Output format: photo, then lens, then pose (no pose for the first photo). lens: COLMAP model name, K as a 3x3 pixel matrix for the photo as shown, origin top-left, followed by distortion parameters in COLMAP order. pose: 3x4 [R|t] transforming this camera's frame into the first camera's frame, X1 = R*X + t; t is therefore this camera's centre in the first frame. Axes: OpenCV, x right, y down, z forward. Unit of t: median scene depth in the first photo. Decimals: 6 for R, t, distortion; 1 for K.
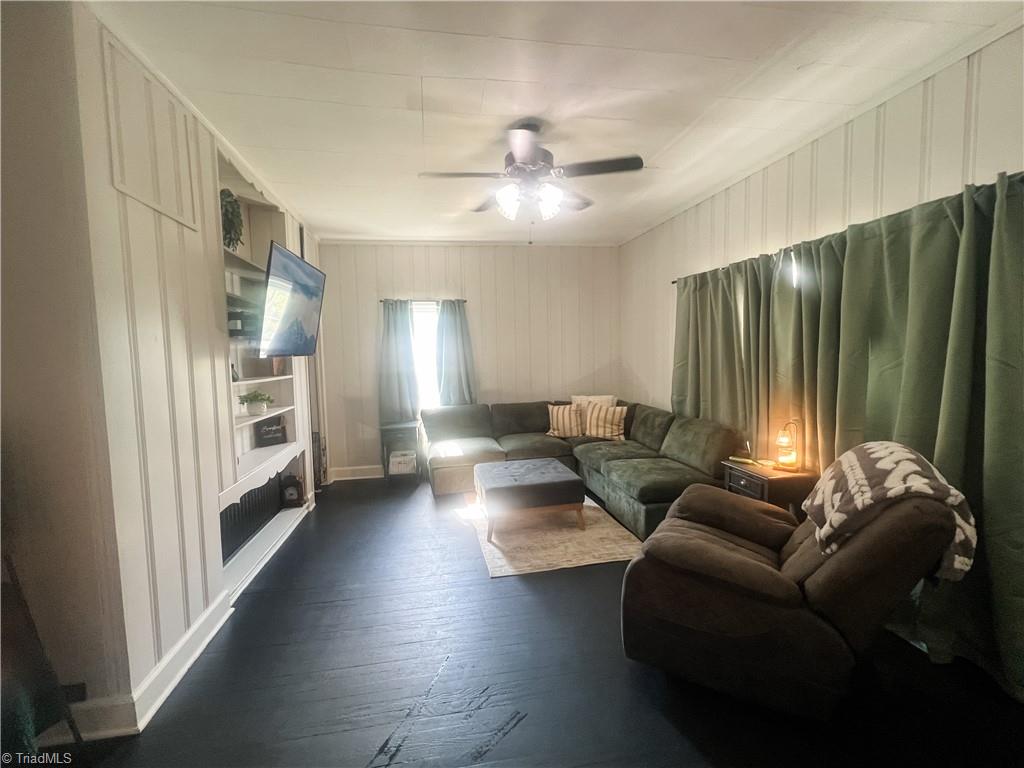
lens RADIAL K [[449.8, 0, 512.0], [0, 449.8, 384.0], [0, 0, 1]] dist [-0.000542, 0.000083]
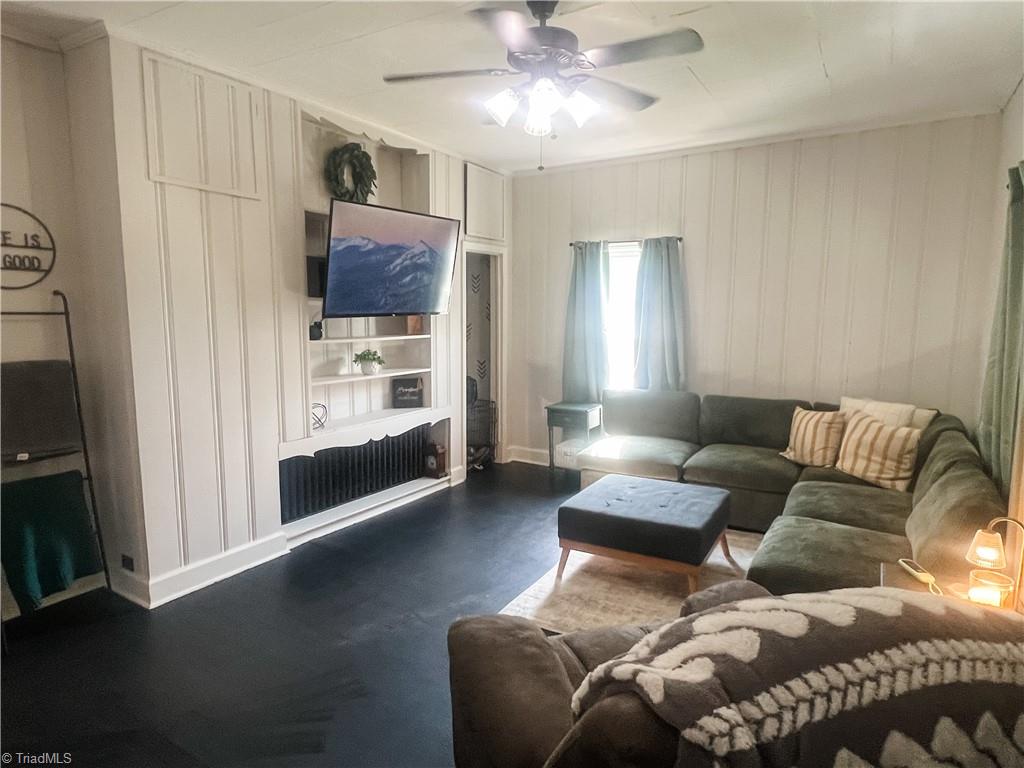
lens RADIAL K [[614.7, 0, 512.0], [0, 614.7, 384.0], [0, 0, 1]] dist [-0.003418, 0.000074]
pose [[0.736787, 0.111960, -0.666790, 0.381942], [-0.067936, 0.993462, 0.091745, -0.037099], [0.672703, -0.022297, 0.739577, 0.149100]]
